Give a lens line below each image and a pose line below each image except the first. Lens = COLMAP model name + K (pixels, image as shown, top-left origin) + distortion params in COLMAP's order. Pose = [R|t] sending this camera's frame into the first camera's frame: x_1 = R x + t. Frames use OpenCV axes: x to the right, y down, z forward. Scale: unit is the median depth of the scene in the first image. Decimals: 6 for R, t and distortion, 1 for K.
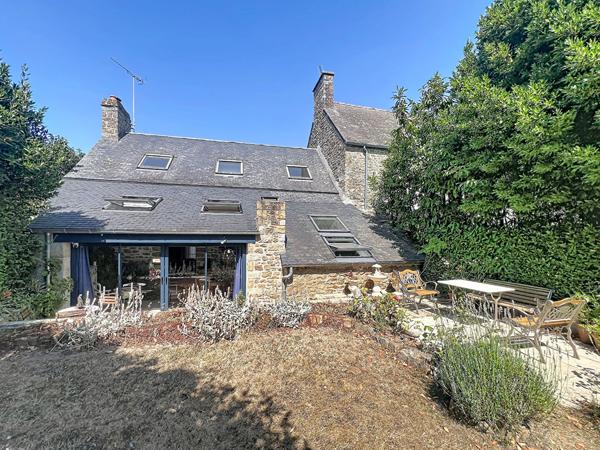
lens RADIAL K [[259.7, 0, 300.0], [0, 259.7, 225.0], [0, 0, 1]] dist [-0.000400, -0.000055]
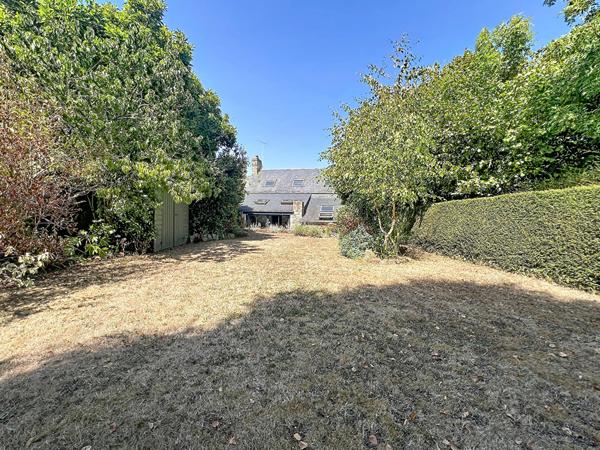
lens RADIAL K [[247.2, 0, 300.0], [0, 247.2, 225.0], [0, 0, 1]] dist [-0.001194, -0.000097]
pose [[0.897835, 0.021348, -0.439814, 1.148637], [0.006756, 0.998039, 0.062234, 0.006707], [0.440280, -0.058847, 0.895930, -1.539308]]
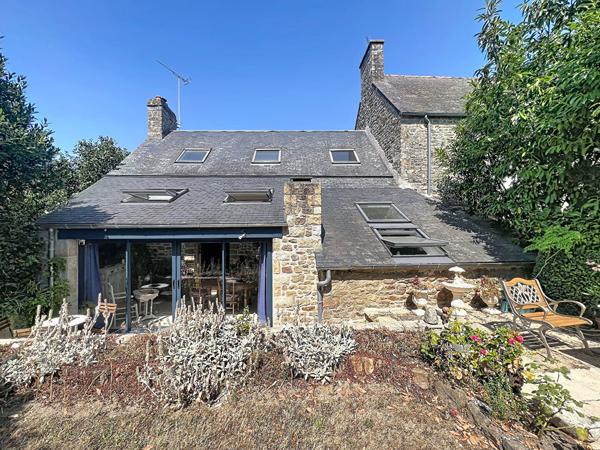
lens RADIAL K [[247.2, 0, 300.0], [0, 247.2, 225.0], [0, 0, 1]] dist [-0.001194, -0.000097]
pose [[0.978441, -0.021767, -0.205375, 0.028721], [0.024829, 0.999615, 0.012345, 0.022372], [0.205027, -0.017178, 0.978606, 0.273278]]
